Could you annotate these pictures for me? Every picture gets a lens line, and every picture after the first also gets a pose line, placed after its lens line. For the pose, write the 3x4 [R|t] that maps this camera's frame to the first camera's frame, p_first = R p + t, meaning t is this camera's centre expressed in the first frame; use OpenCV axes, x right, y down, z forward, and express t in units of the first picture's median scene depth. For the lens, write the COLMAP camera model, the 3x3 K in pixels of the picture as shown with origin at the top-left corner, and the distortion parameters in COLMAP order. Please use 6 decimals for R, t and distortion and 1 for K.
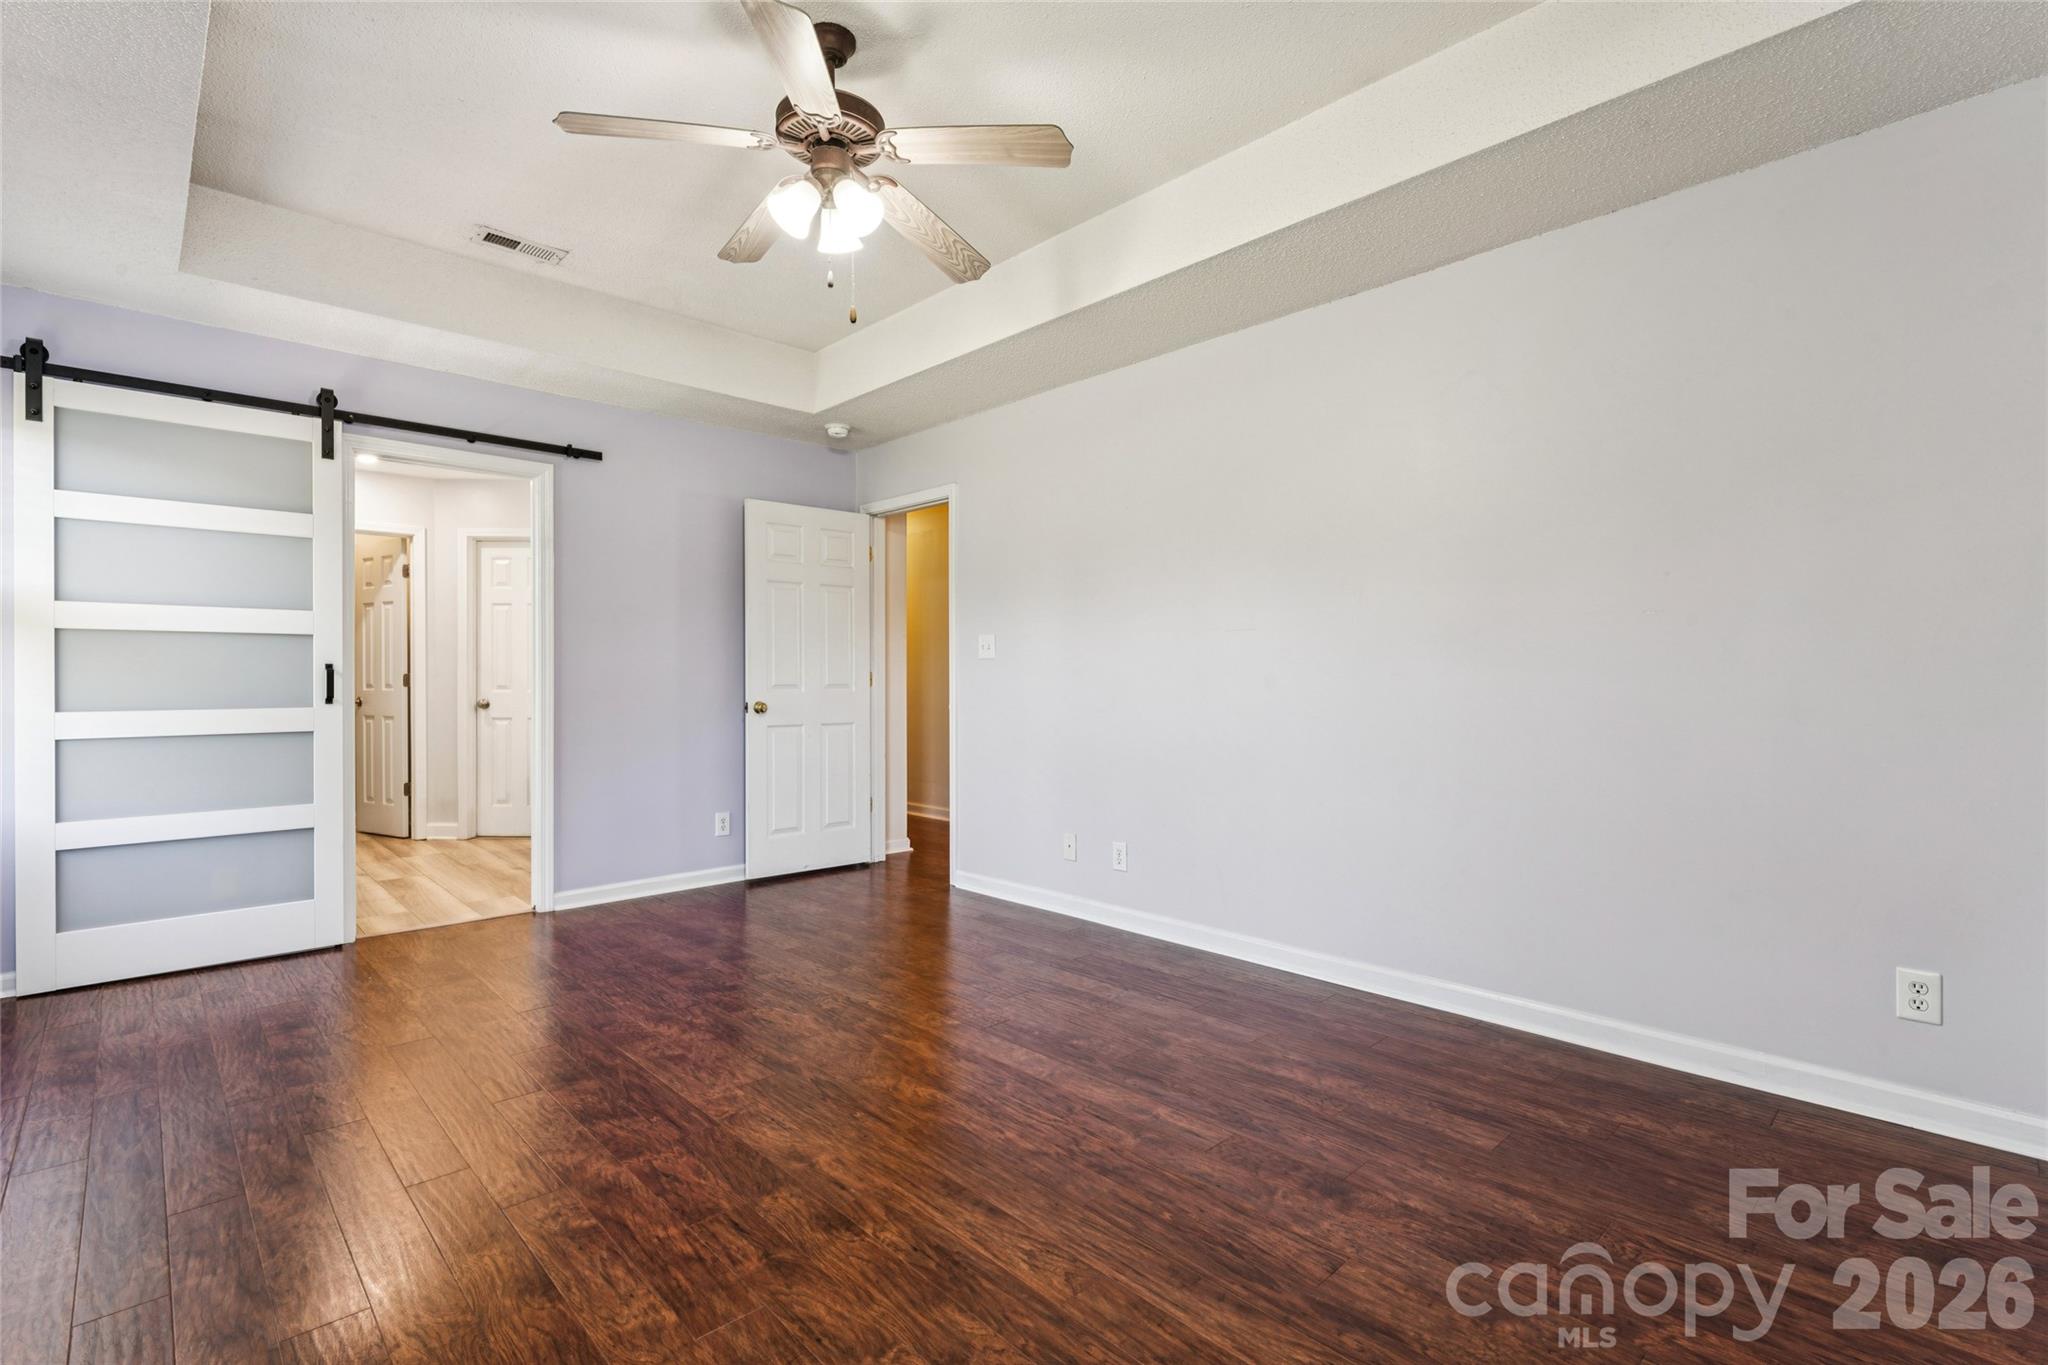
lens RADIAL K [[937.3, 0, 1025.5], [0, 937.3, 681.2], [0, 0, 1]] dist [-0.001525, 0.000678]
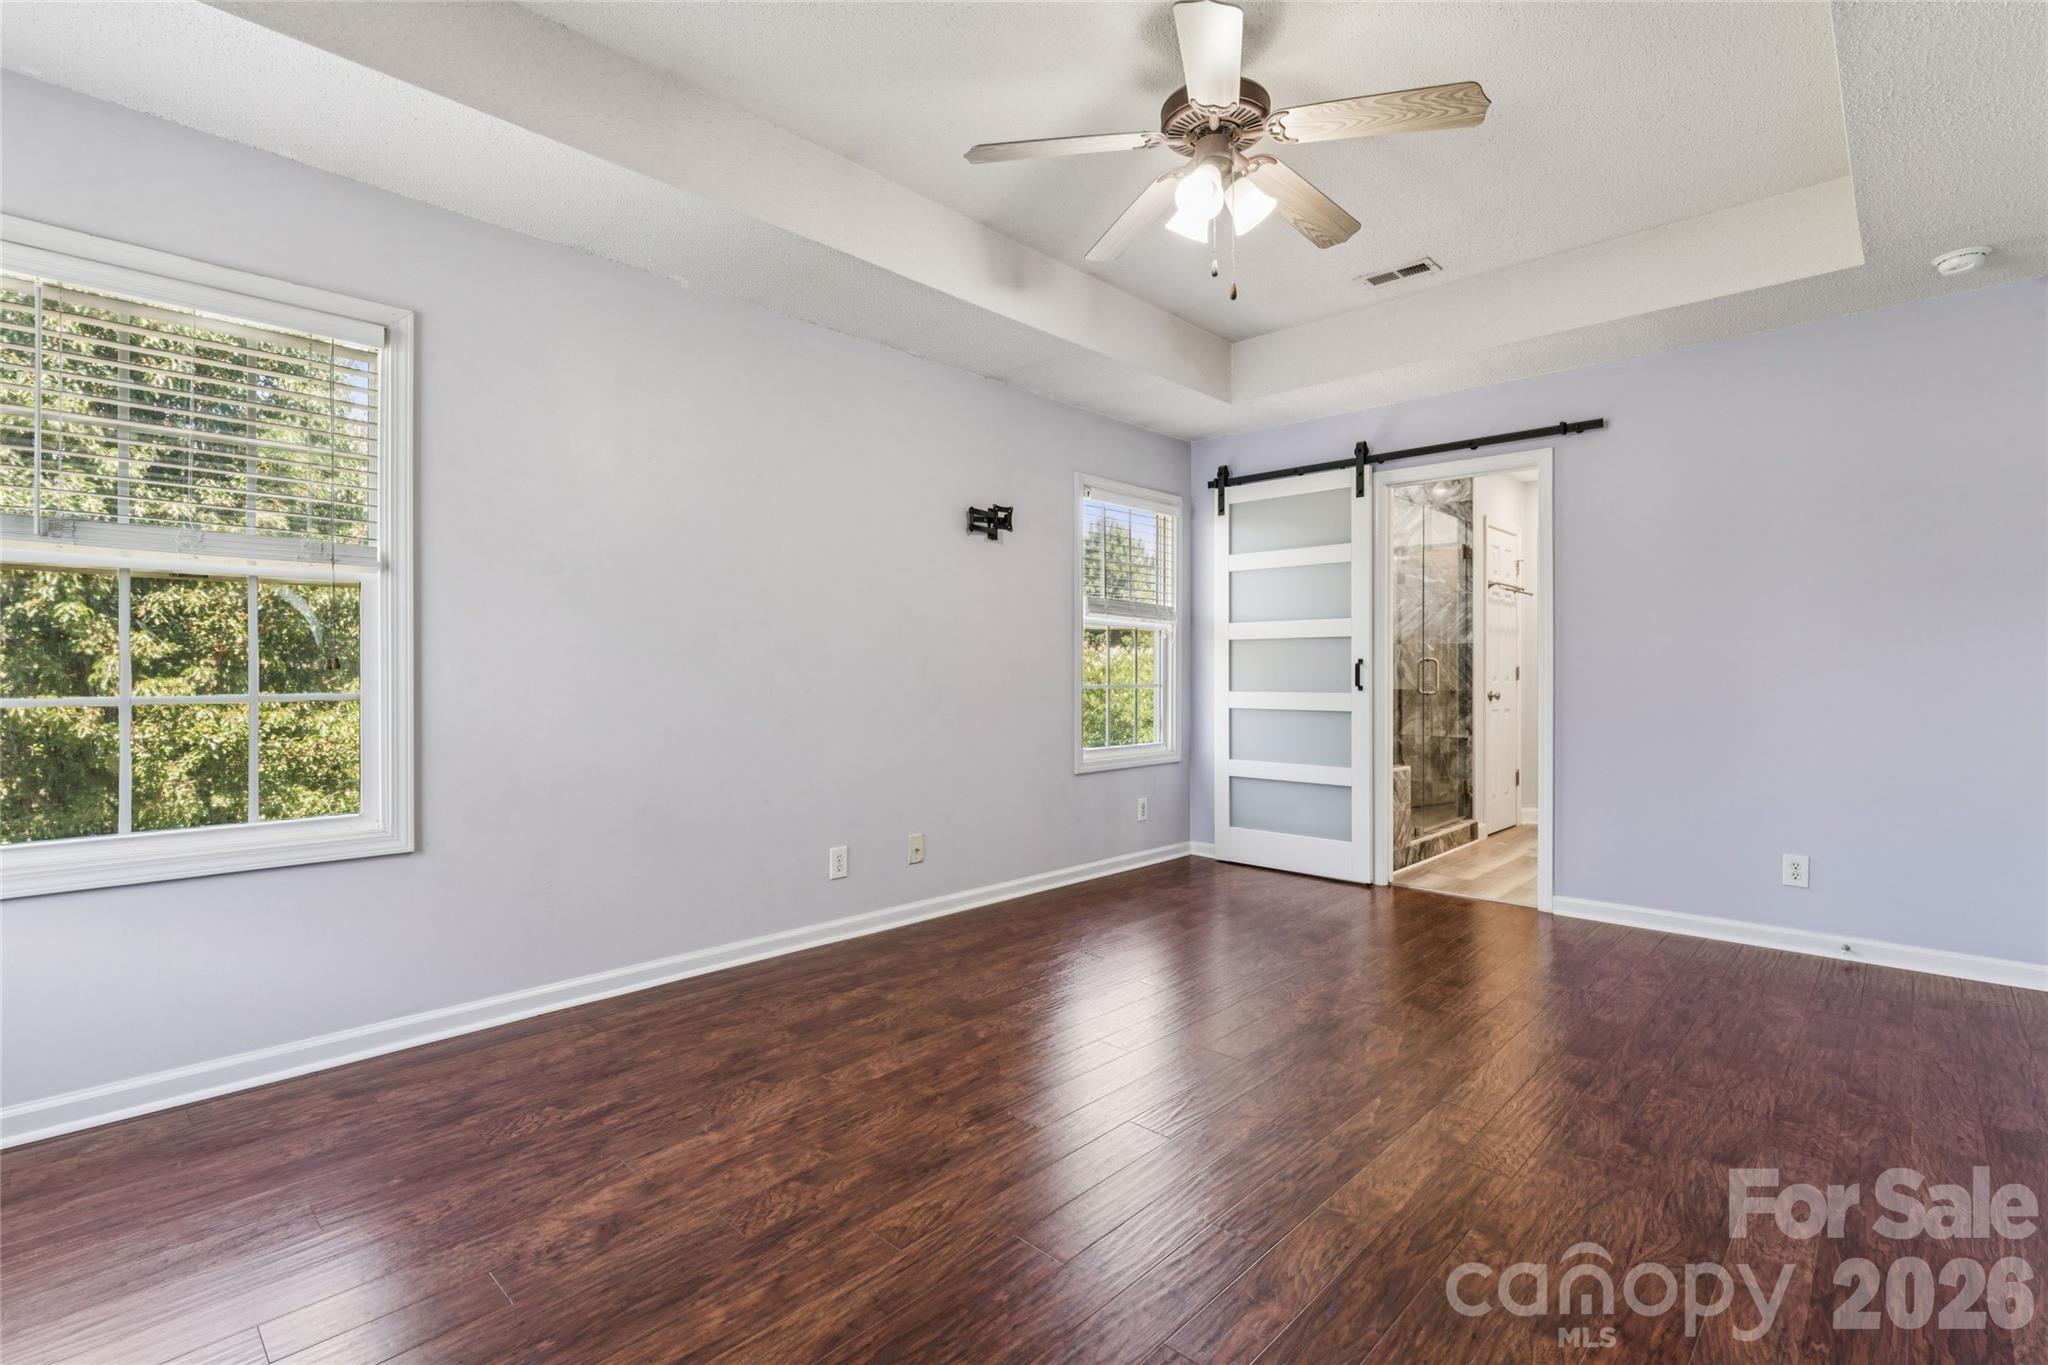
lens RADIAL K [[947.3, 0, 1029.7], [0, 947.3, 664.8], [0, 0, 1]] dist [-0.001291, -0.000639]
pose [[0.048907, -0.007116, -0.998778, 0.585975], [-0.004536, 0.999963, -0.007346, 0.000991], [0.998793, 0.004890, 0.048873, 0.564454]]
